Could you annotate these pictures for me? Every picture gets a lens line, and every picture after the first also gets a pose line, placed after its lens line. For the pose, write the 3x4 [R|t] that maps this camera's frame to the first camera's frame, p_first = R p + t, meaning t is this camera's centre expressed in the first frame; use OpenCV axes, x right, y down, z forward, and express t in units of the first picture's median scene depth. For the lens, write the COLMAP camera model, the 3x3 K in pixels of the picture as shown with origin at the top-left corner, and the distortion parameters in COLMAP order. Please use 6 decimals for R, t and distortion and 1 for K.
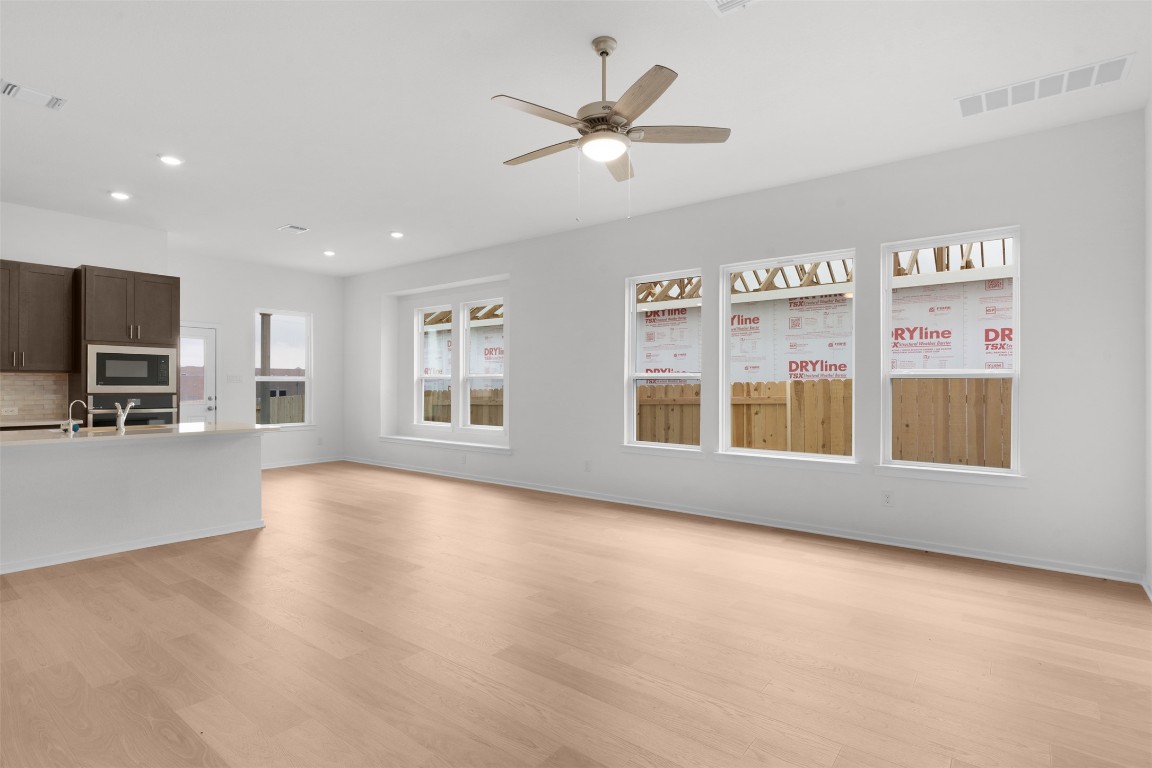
lens RADIAL K [[572.9, 0, 572.6], [0, 572.9, 386.4], [0, 0, 1]] dist [-0.001322, -0.000864]
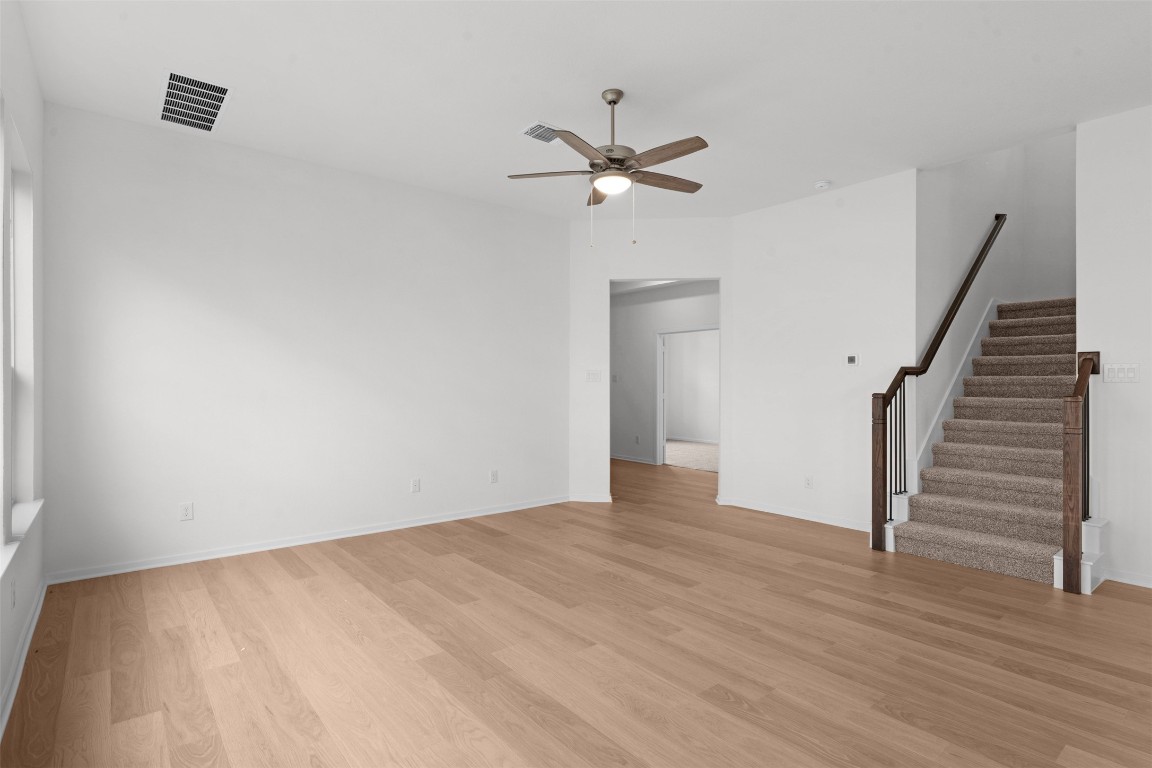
lens RADIAL K [[572.9, 0, 572.6], [0, 572.9, 386.4], [0, 0, 1]] dist [-0.001322, -0.000864]
pose [[-0.977190, -0.001525, 0.212361, -0.117264], [-0.000106, 0.999978, 0.006691, -0.001899], [-0.212366, 0.006515, -0.977168, 2.181166]]
